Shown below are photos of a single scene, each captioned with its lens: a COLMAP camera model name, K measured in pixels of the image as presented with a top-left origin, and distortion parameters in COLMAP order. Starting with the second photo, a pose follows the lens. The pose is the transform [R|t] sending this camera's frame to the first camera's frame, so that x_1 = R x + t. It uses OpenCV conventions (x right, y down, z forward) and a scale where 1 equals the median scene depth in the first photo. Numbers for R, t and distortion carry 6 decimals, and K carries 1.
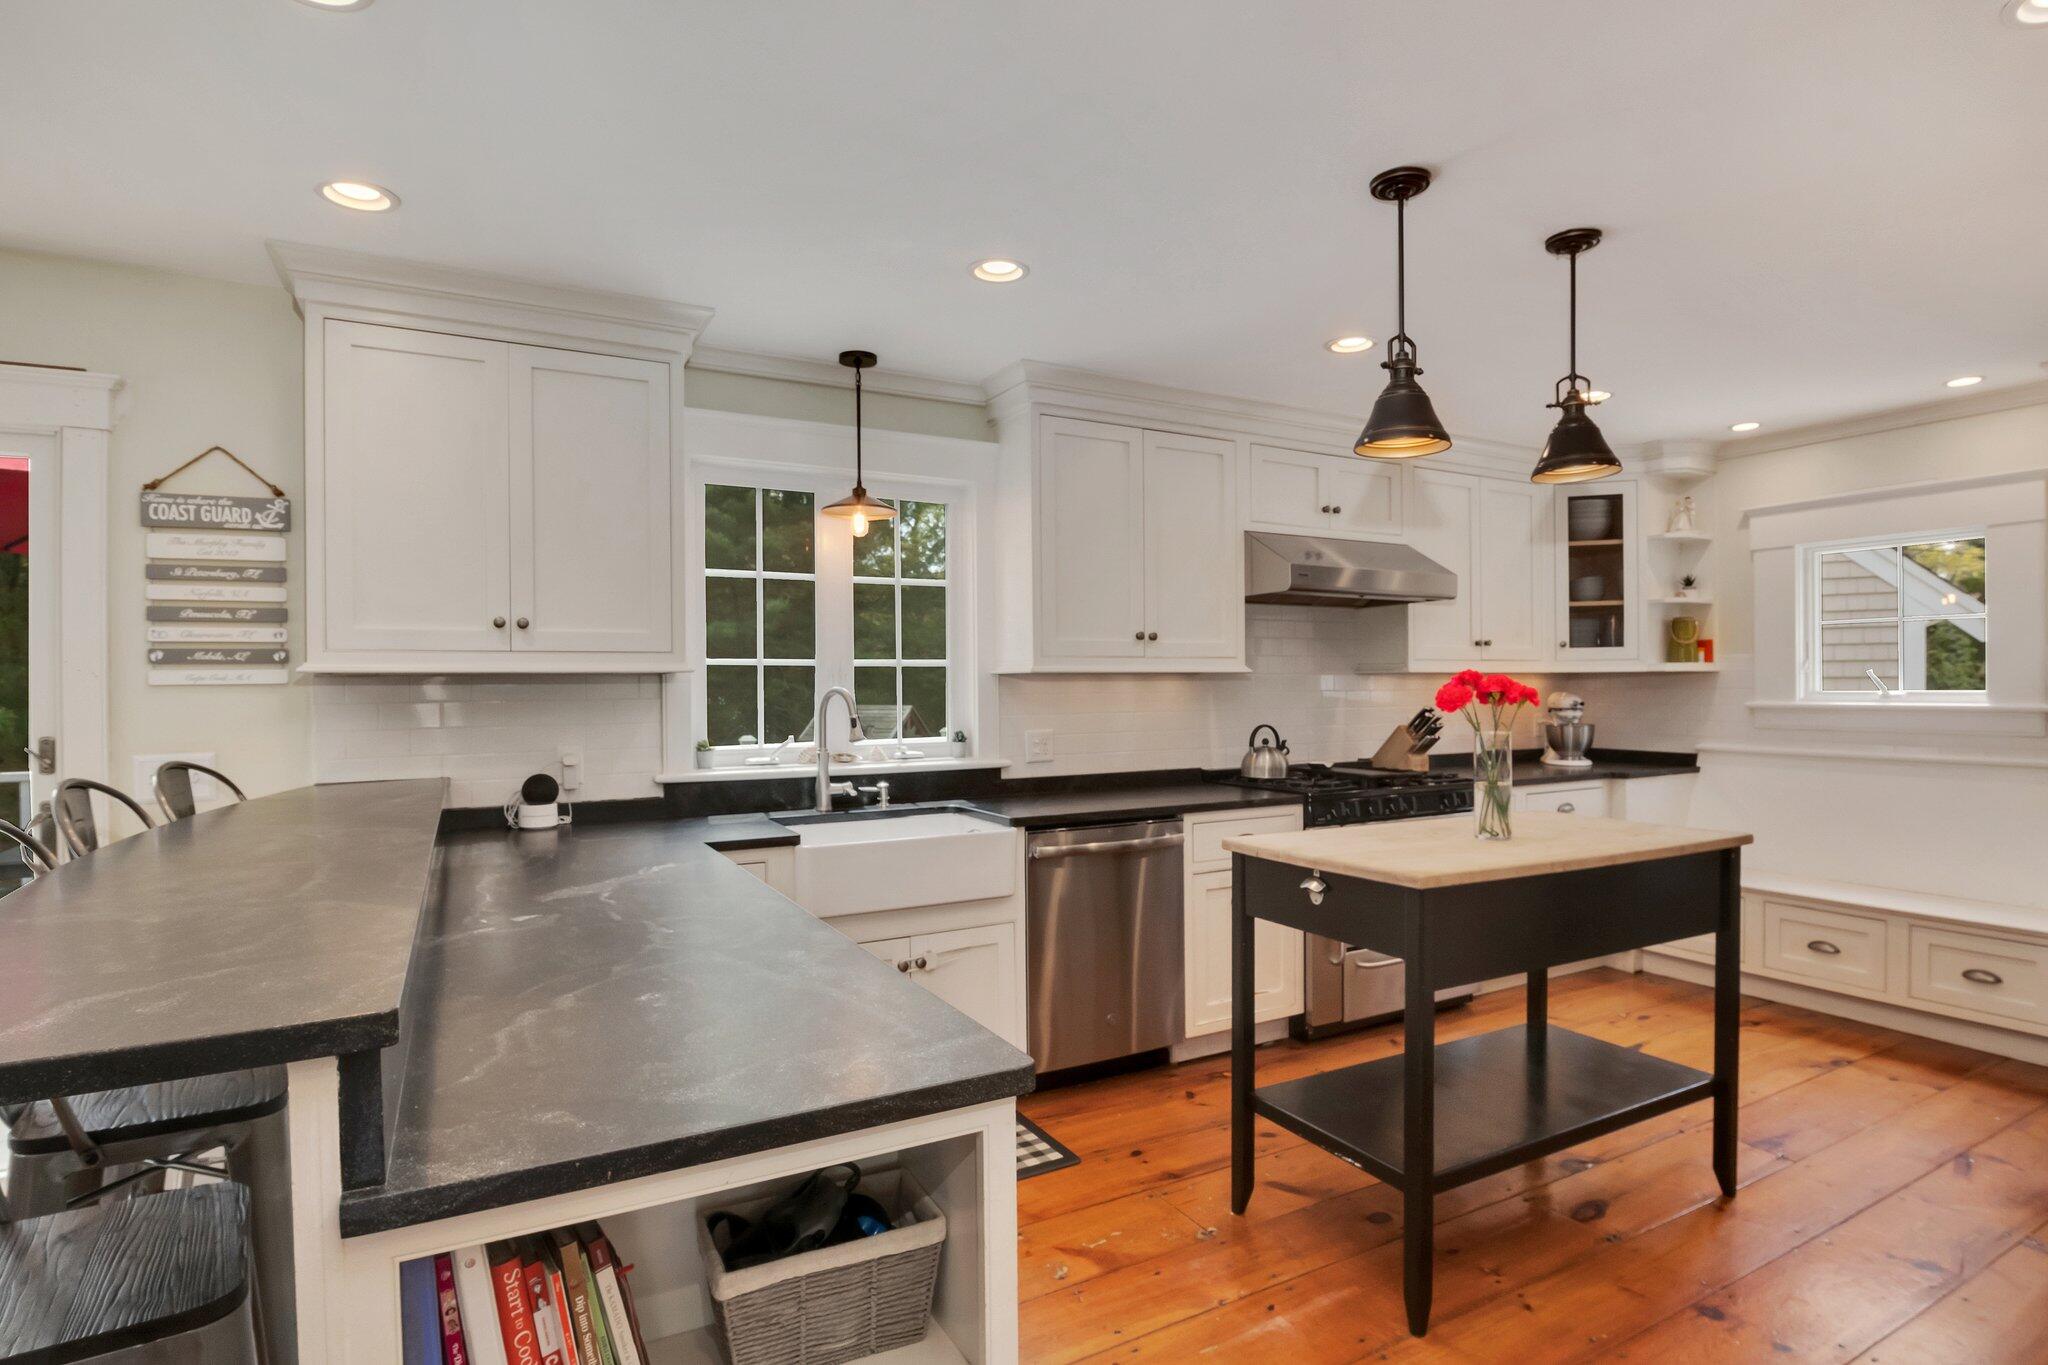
lens RADIAL K [[1044.0, 0, 1042.6], [0, 1044.0, 686.9], [0, 0, 1]] dist [-0.018785, -0.002732]
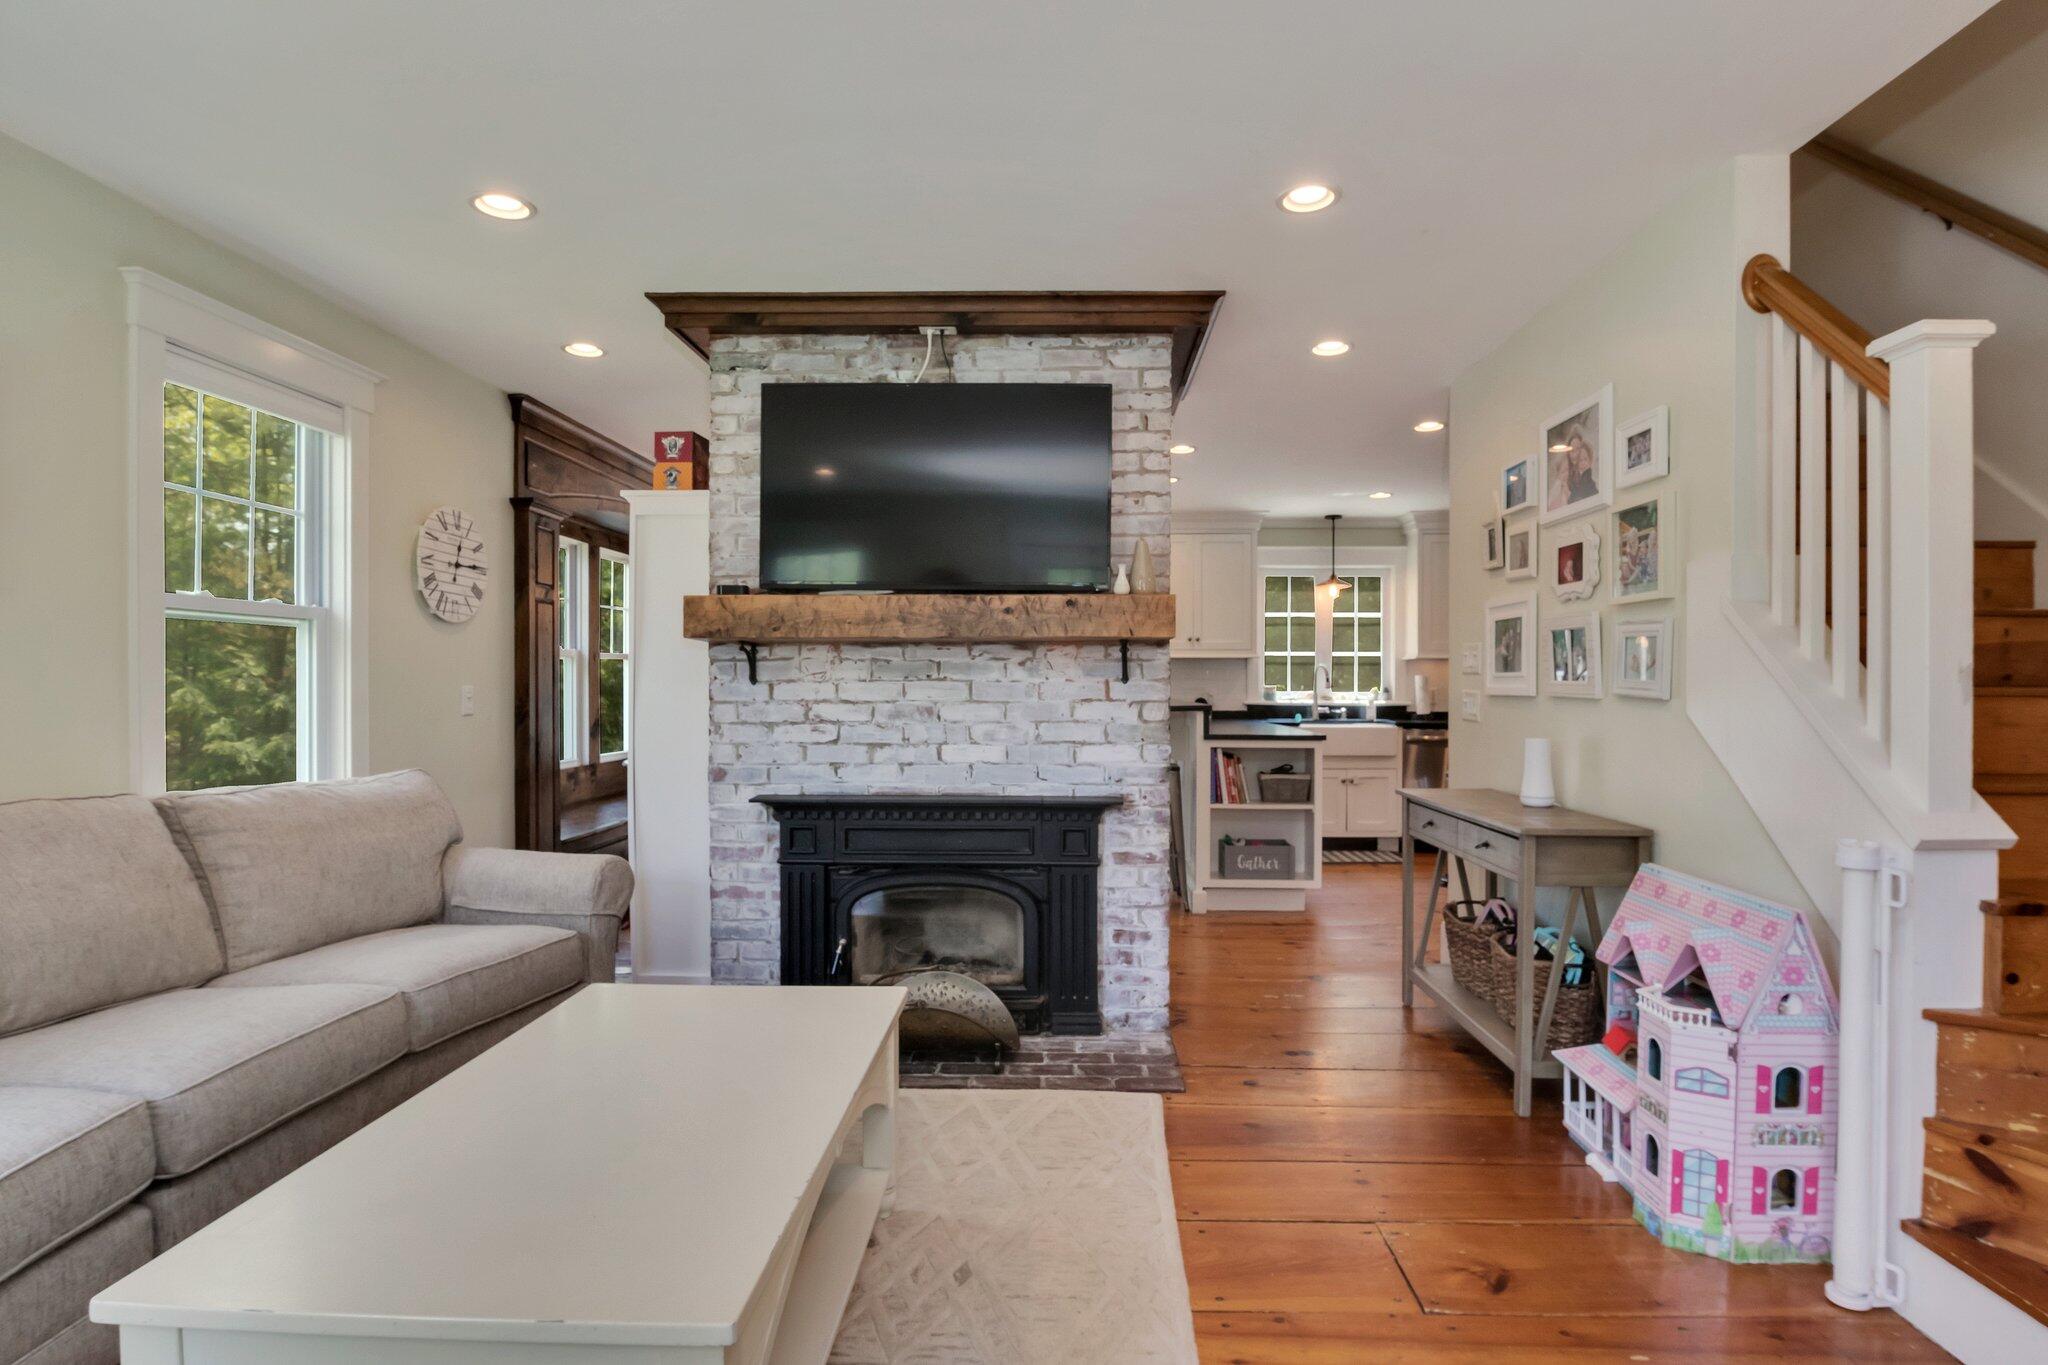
lens RADIAL K [[1044.0, 0, 1042.6], [0, 1044.0, 686.9], [0, 0, 1]] dist [-0.018785, -0.002732]
pose [[0.859809, 0.012032, -0.510474, 0.411167], [-0.010122, 0.999928, 0.006521, 0.037069], [0.510515, -0.000440, 0.859869, -1.177847]]
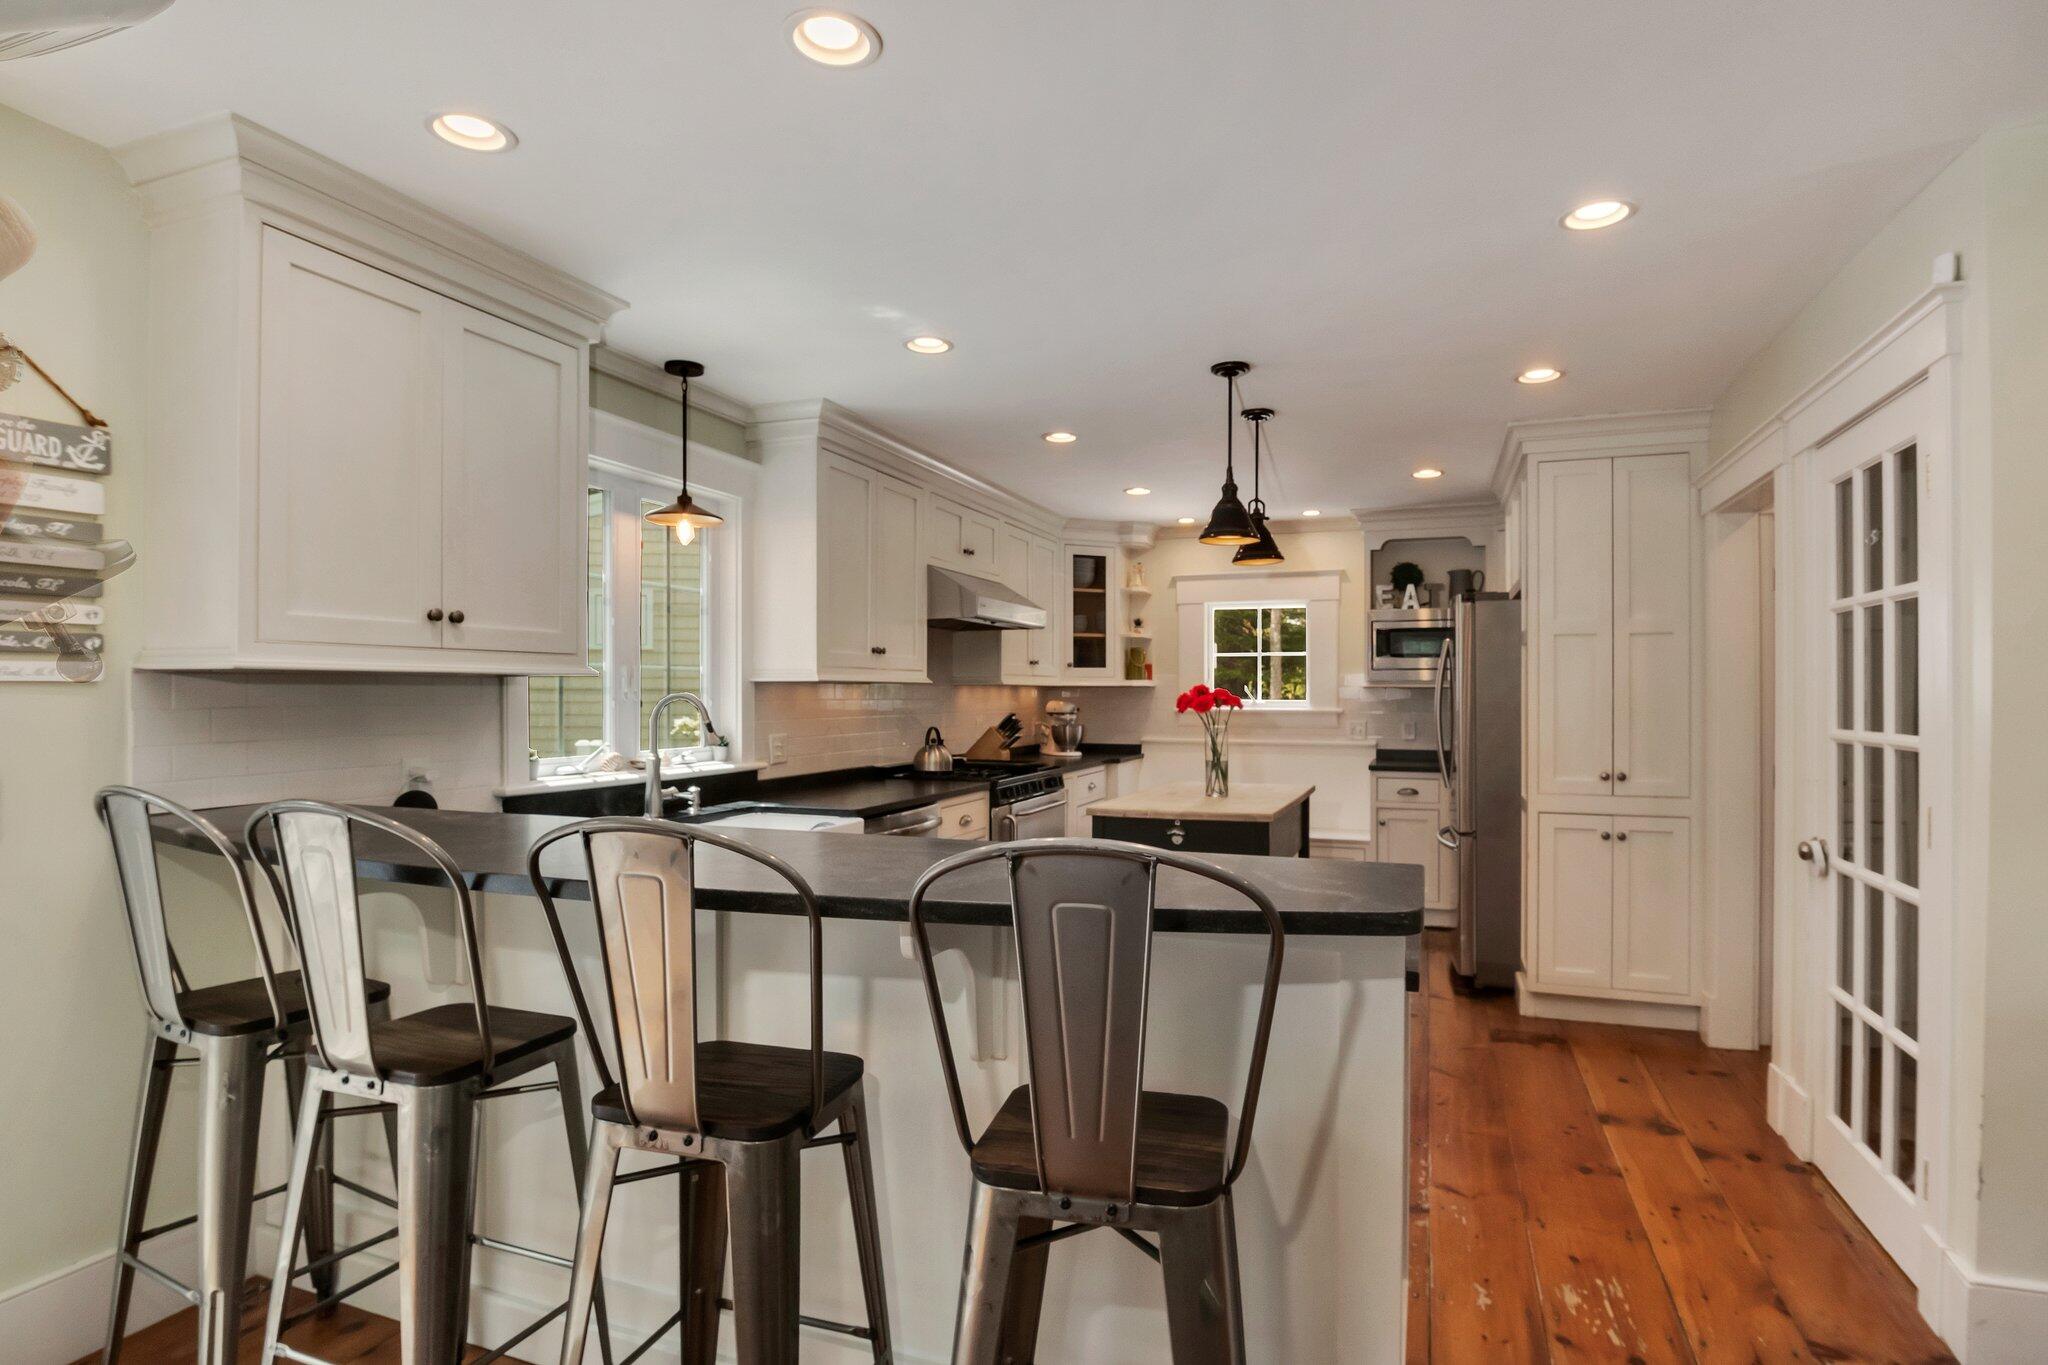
lens RADIAL K [[1044.0, 0, 1042.6], [0, 1044.0, 686.9], [0, 0, 1]] dist [-0.018785, -0.002732]
pose [[0.760772, 0.011743, 0.648913, -0.541733], [-0.005624, 0.999918, -0.011501, 0.004148], [-0.648995, 0.005100, 0.760776, 0.006816]]
